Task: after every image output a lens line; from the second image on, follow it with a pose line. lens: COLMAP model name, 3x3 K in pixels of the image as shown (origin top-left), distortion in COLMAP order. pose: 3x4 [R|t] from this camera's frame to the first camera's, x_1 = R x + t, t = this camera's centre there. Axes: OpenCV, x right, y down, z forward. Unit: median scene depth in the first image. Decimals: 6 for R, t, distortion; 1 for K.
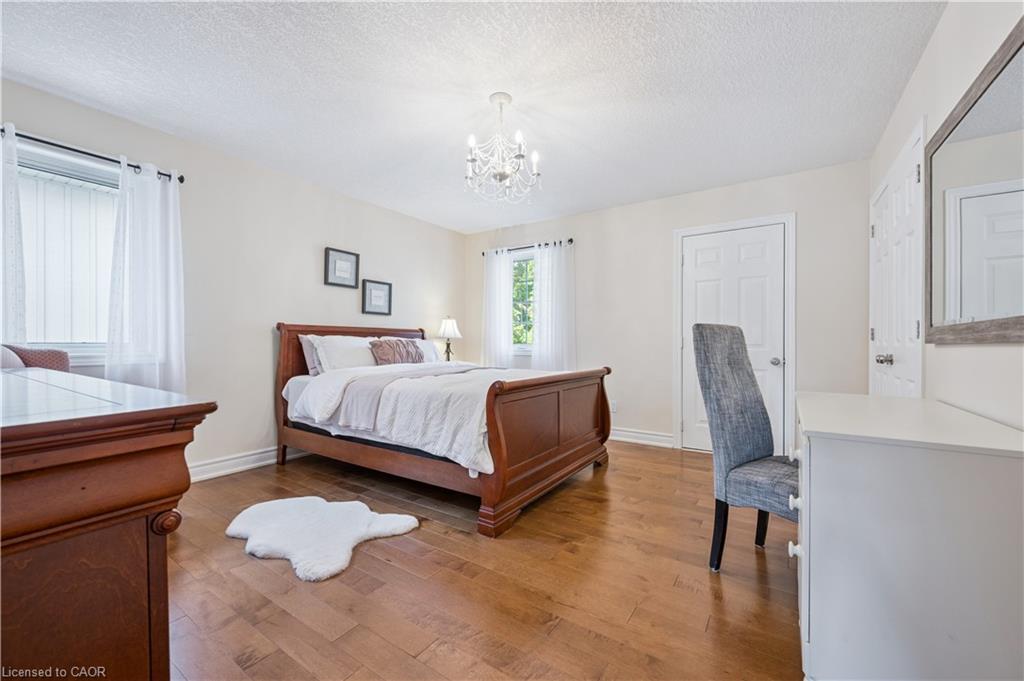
lens RADIAL K [[407.2, 0, 513.5], [0, 407.2, 343.3], [0, 0, 1]] dist [-0.001612, 0.000333]
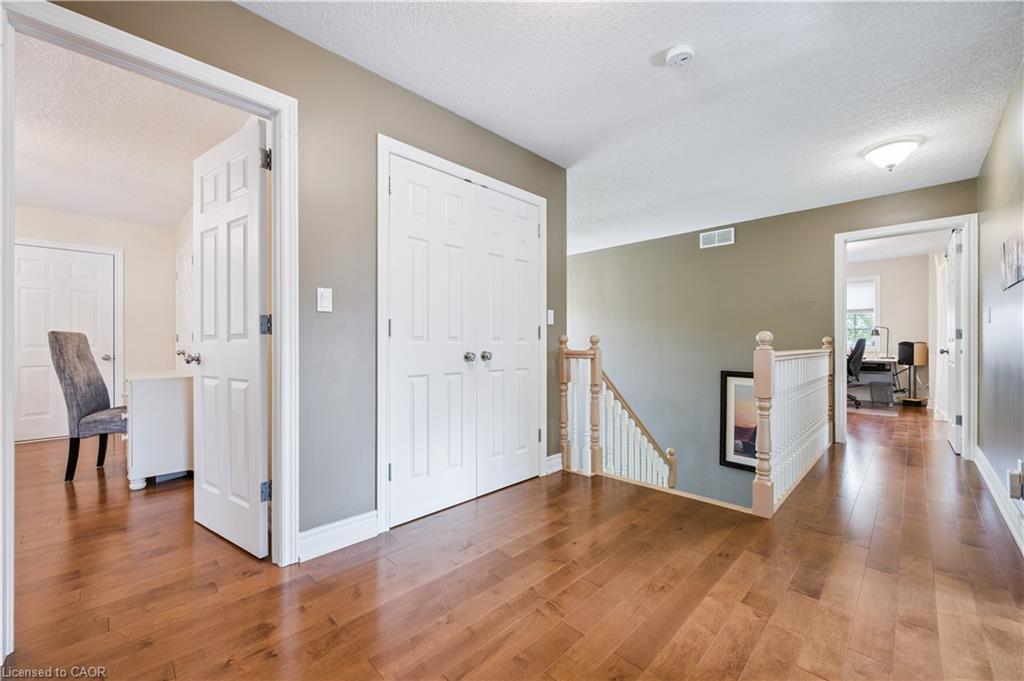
lens RADIAL K [[407.2, 0, 514.2], [0, 407.2, 343.5], [0, 0, 1]] dist [-0.001612, 0.000333]
pose [[0.195637, -0.001618, 0.980675, -0.704638], [0.002691, 0.999996, 0.001113, 0.001488], [-0.980673, 0.002422, 0.195641, -1.001513]]
